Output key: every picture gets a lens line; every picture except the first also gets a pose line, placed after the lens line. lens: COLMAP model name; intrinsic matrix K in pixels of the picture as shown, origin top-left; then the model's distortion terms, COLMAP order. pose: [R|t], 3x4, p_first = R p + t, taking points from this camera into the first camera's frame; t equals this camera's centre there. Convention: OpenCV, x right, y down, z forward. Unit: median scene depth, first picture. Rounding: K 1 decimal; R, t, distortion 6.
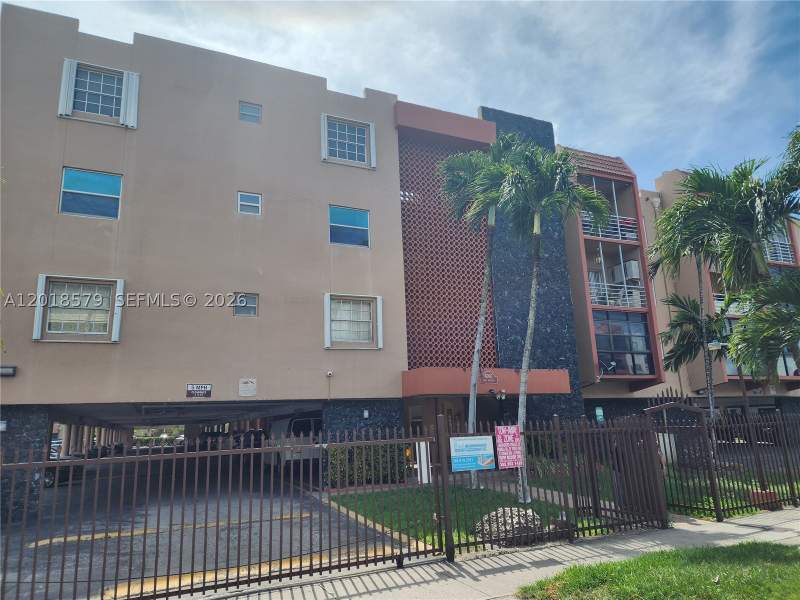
lens RADIAL K [[536.5, 0, 399.2], [0, 536.5, 300.3], [0, 0, 1]] dist [0.042871, -0.004741]
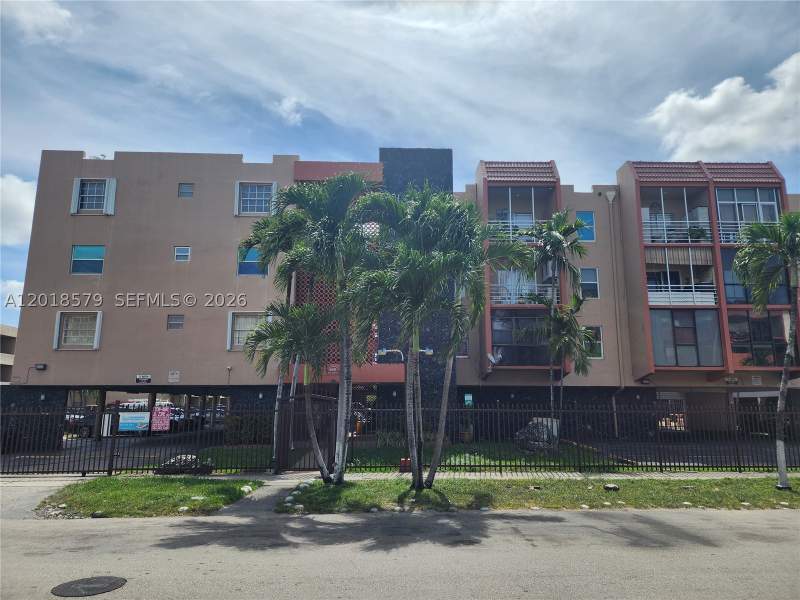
lens RADIAL K [[536.5, 0, 399.3], [0, 536.5, 301.0], [0, 0, 1]] dist [0.042871, -0.004741]
pose [[0.928570, -0.035661, -0.369441, 0.895639], [0.052446, 0.997993, 0.035488, -0.076133], [0.367434, -0.052329, 0.928576, -0.191885]]
